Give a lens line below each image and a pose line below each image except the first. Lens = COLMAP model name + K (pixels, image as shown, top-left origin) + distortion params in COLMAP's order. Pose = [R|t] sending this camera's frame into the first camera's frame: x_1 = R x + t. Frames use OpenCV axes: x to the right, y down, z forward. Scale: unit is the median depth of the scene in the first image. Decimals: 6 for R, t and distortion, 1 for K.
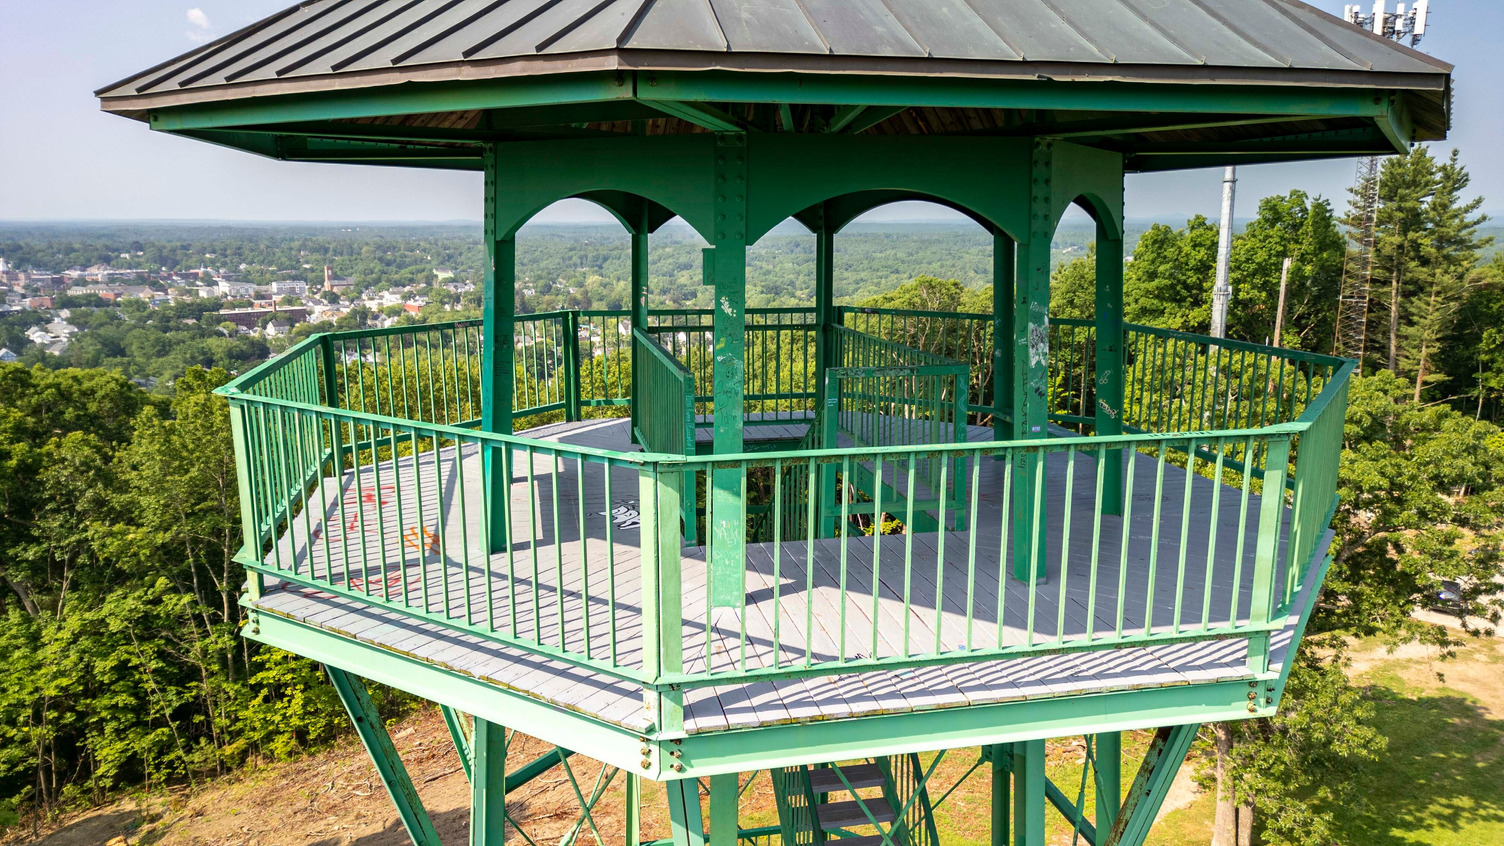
lens RADIAL K [[1054.6, 0, 750.9], [0, 1054.6, 419.3], [0, 0, 1]] dist [0.072994, -0.080923]
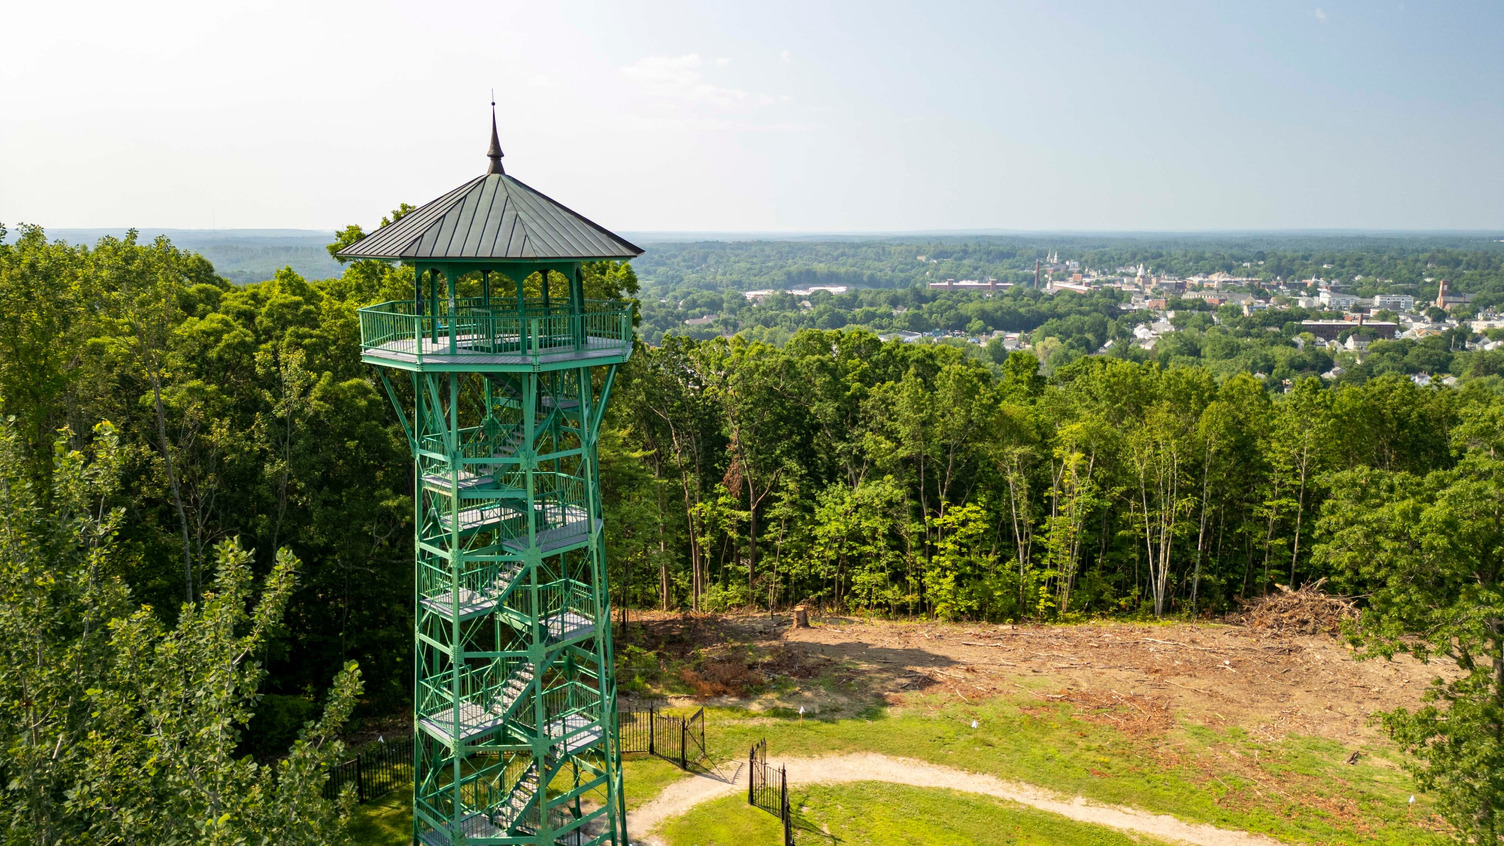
lens RADIAL K [[1050.9, 0, 752.0], [0, 1050.9, 423.0], [0, 0, 1]] dist [0.090931, -0.102401]
pose [[0.568803, 0.148503, -0.808956, 0.313178], [-0.152941, 0.985508, 0.073375, -0.006041], [0.808129, 0.081986, 0.583271, -0.038442]]
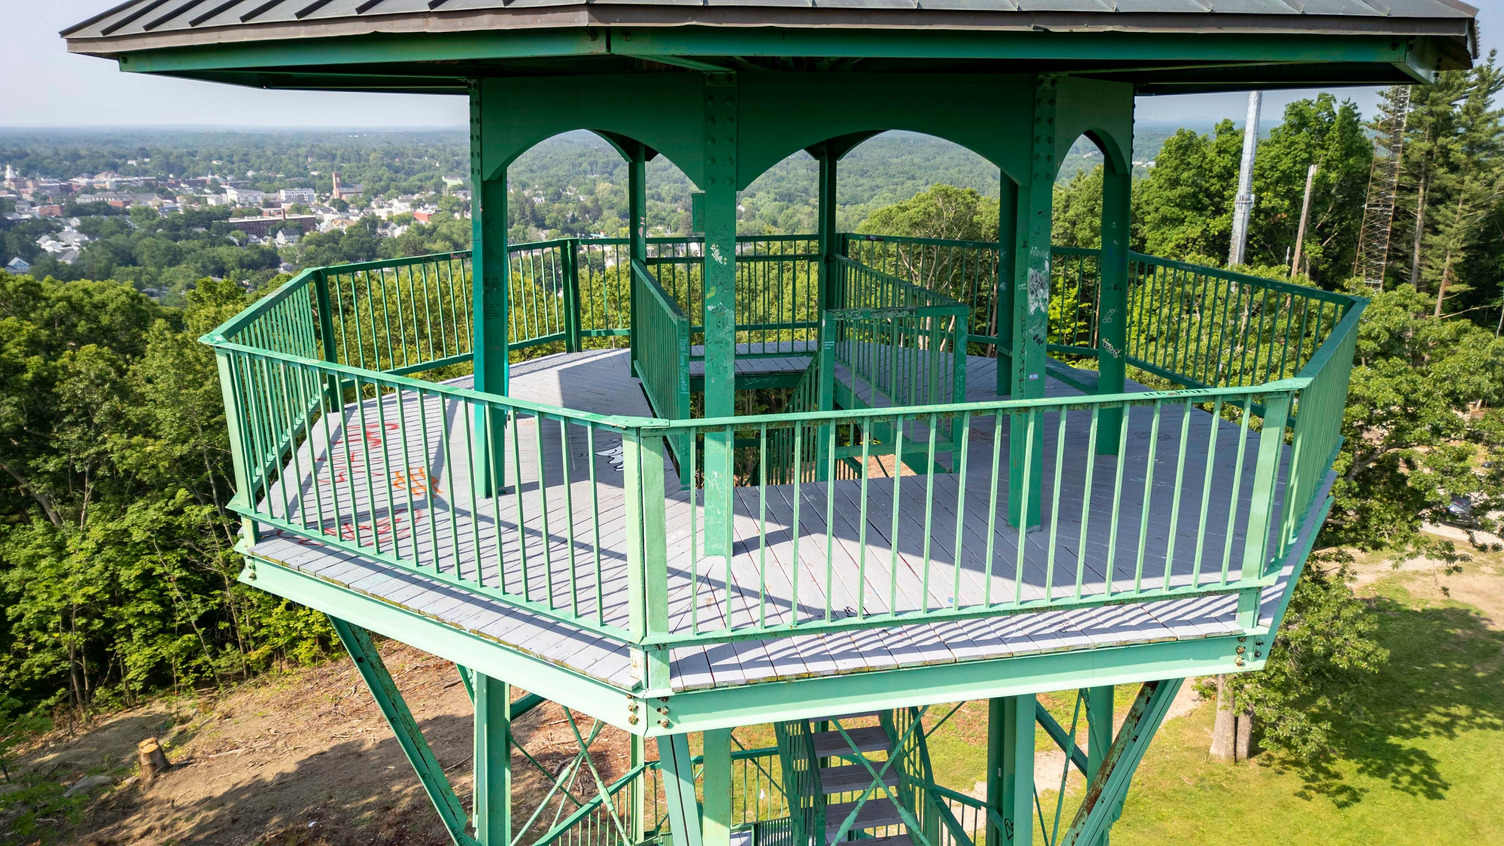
lens RADIAL K [[1054.6, 0, 750.9], [0, 1054.6, 419.3], [0, 0, 1]] dist [0.072994, -0.080923]
pose [[0.999925, 0.000791, -0.012196, 0.001229], [0.000246, 0.996402, 0.084751, -0.002274], [0.012219, -0.084748, 0.996328, 0.000898]]
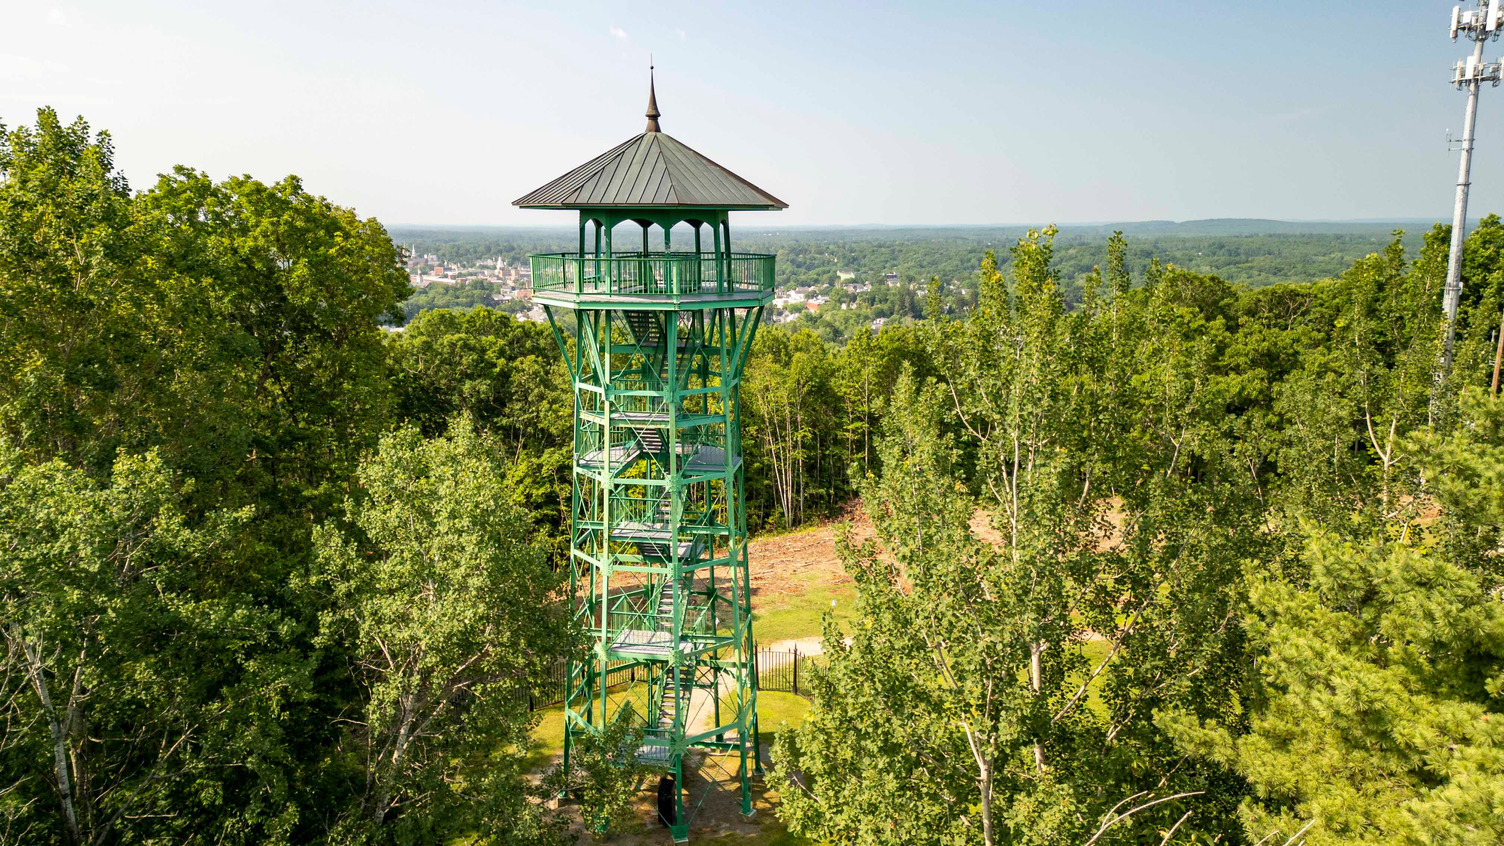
lens RADIAL K [[1050.9, 0, 752.0], [0, 1050.9, 423.0], [0, 0, 1]] dist [0.090931, -0.102401]
pose [[0.930973, 0.065578, -0.359149, 0.163140], [-0.065204, 0.997785, 0.013169, 0.043428], [0.359217, 0.011158, 0.933187, -0.231001]]
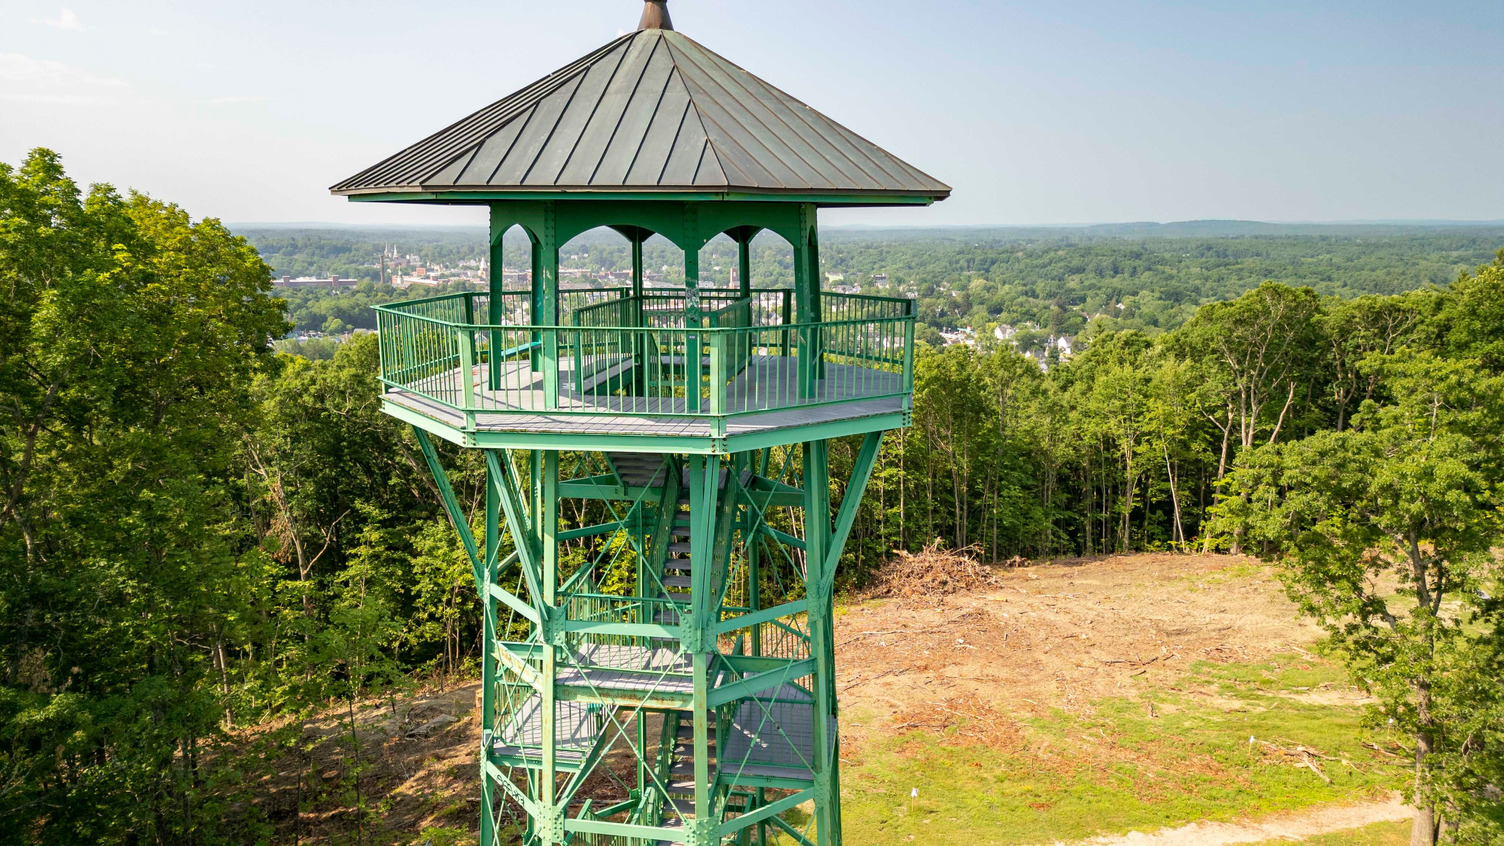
lens RADIAL K [[1050.9, 0, 752.0], [0, 1050.9, 423.0], [0, 0, 1]] dist [0.090931, -0.102401]
pose [[0.935754, 0.064351, -0.346734, 0.073216], [-0.064250, 0.997864, 0.011800, 0.009699], [0.346752, 0.011236, 0.937889, -0.060664]]
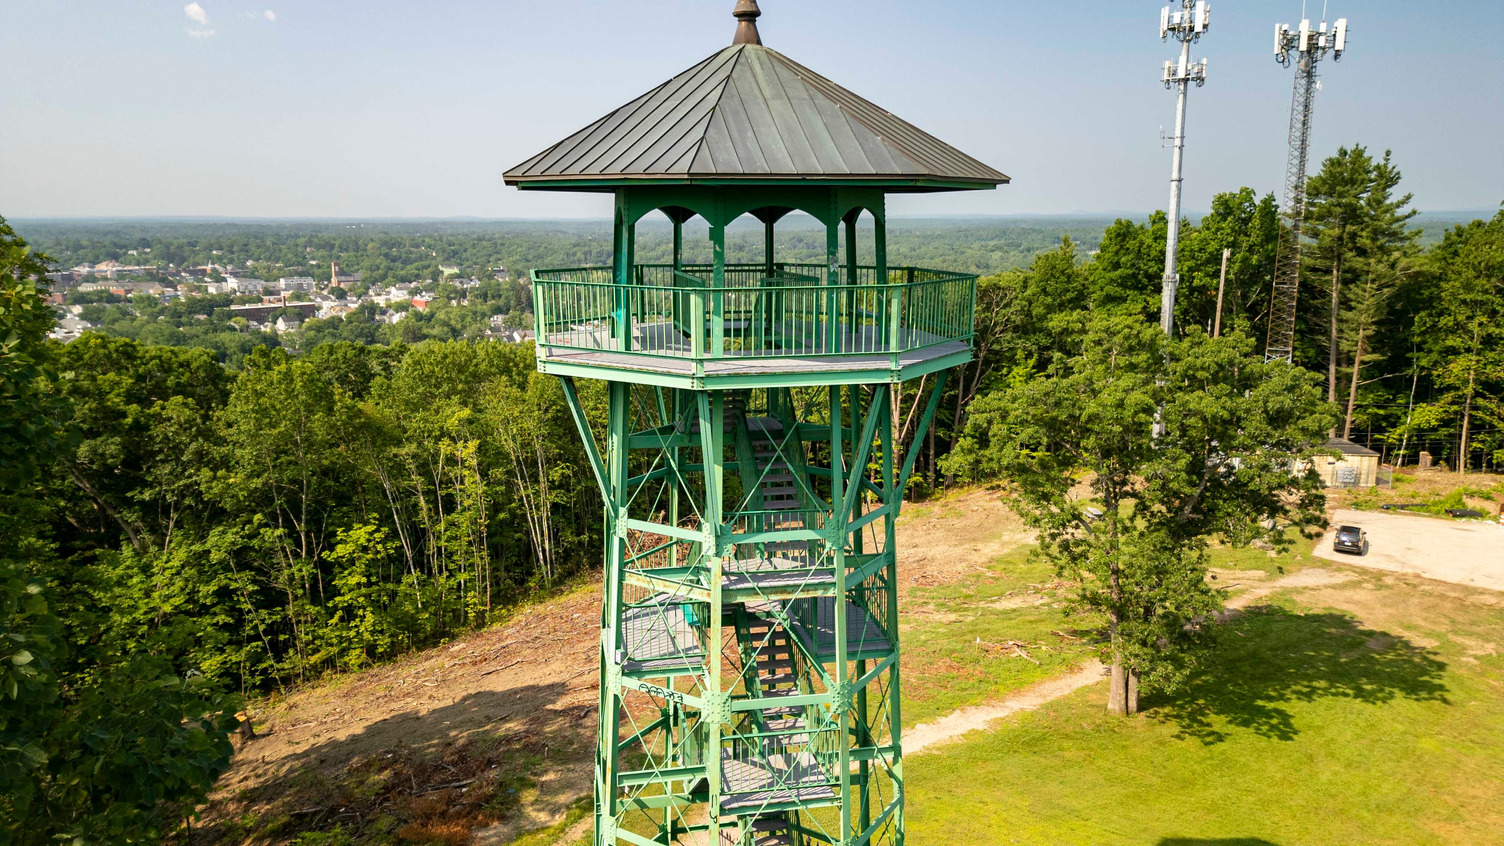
lens RADIAL K [[1054.6, 0, 750.9], [0, 1054.6, 419.3], [0, 0, 1]] dist [0.072994, -0.080923]
pose [[0.999993, -0.001541, -0.003389, 0.004406], [0.001555, 0.999991, 0.003941, 0.020207], [0.003383, -0.003947, 0.999986, -0.107955]]
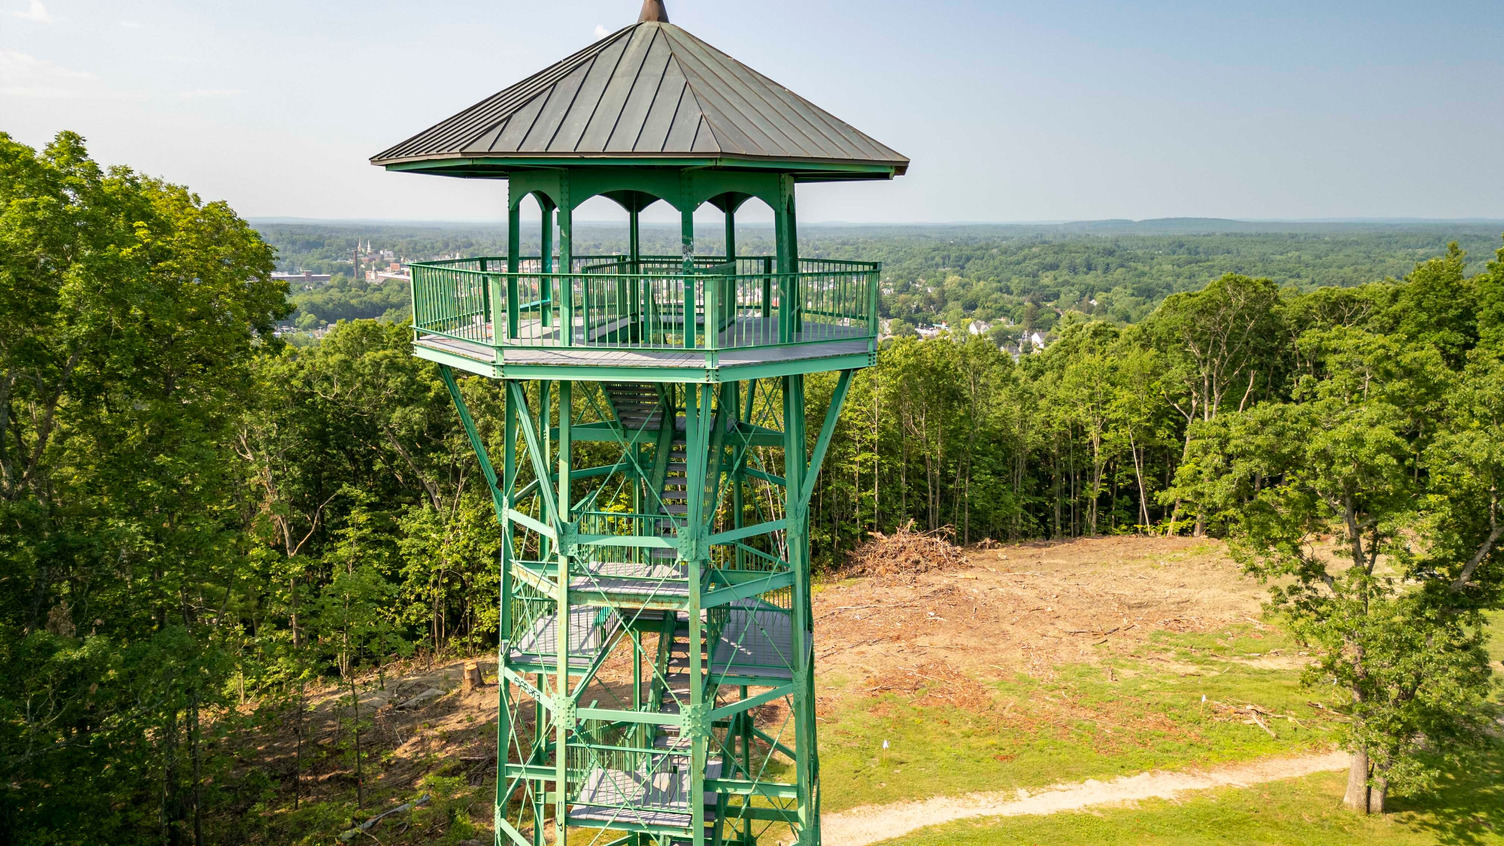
lens RADIAL K [[1050.9, 0, 752.0], [0, 1050.9, 423.0], [0, 0, 1]] dist [0.090931, -0.102401]
pose [[0.943247, 0.063961, -0.325874, 0.080194], [-0.062961, 0.997923, 0.013624, 0.018437], [0.326068, 0.007667, 0.945315, -0.082556]]
